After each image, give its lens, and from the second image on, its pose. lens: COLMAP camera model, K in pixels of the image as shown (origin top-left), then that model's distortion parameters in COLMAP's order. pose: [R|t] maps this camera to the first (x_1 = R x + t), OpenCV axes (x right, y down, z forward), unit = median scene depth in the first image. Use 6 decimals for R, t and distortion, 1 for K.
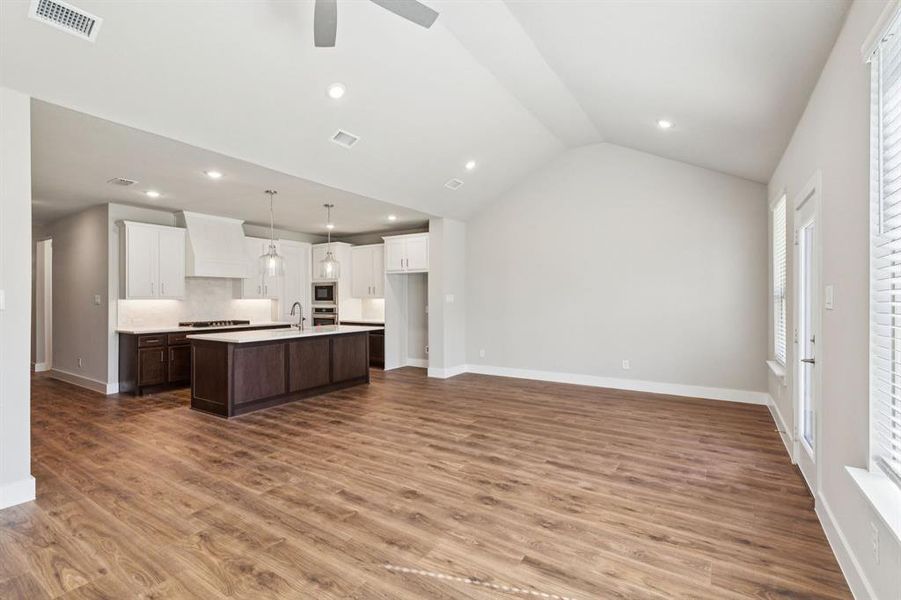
lens RADIAL K [[409.9, 0, 459.9], [0, 409.9, 301.5], [0, 0, 1]] dist [0.010437, -0.001020]
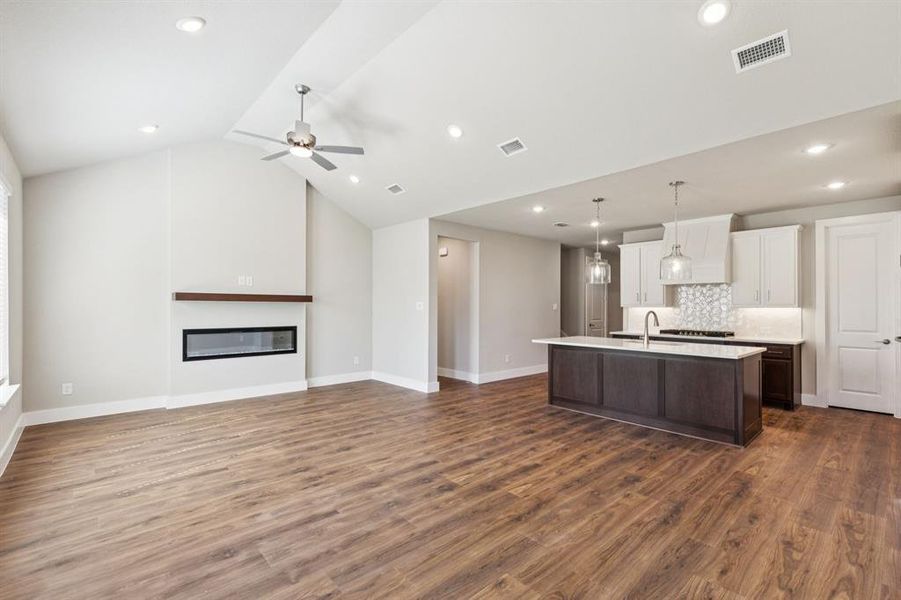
lens RADIAL K [[409.9, 0, 452.3], [0, 409.9, 299.6], [0, 0, 1]] dist [0.010437, -0.001020]
pose [[-0.271850, -0.011276, -0.962273, 0.953105], [-0.008770, 0.999919, -0.009240, -0.017405], [0.962300, 0.005927, -0.271927, 1.475058]]
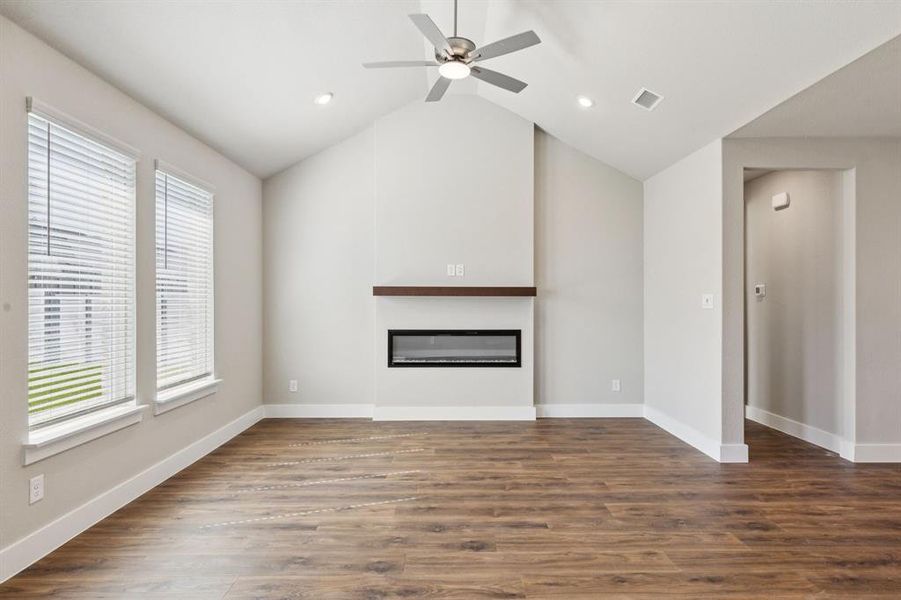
lens RADIAL K [[496.4, 0, 452.9], [0, 496.4, 297.6], [0, 0, 1]] dist [0.007079, -0.001536]
pose [[-0.844156, 0.000753, -0.536097, 0.375205], [0.000894, 1.000000, -0.000003, -0.013280], [0.536097, -0.000482, -0.844156, 1.544078]]
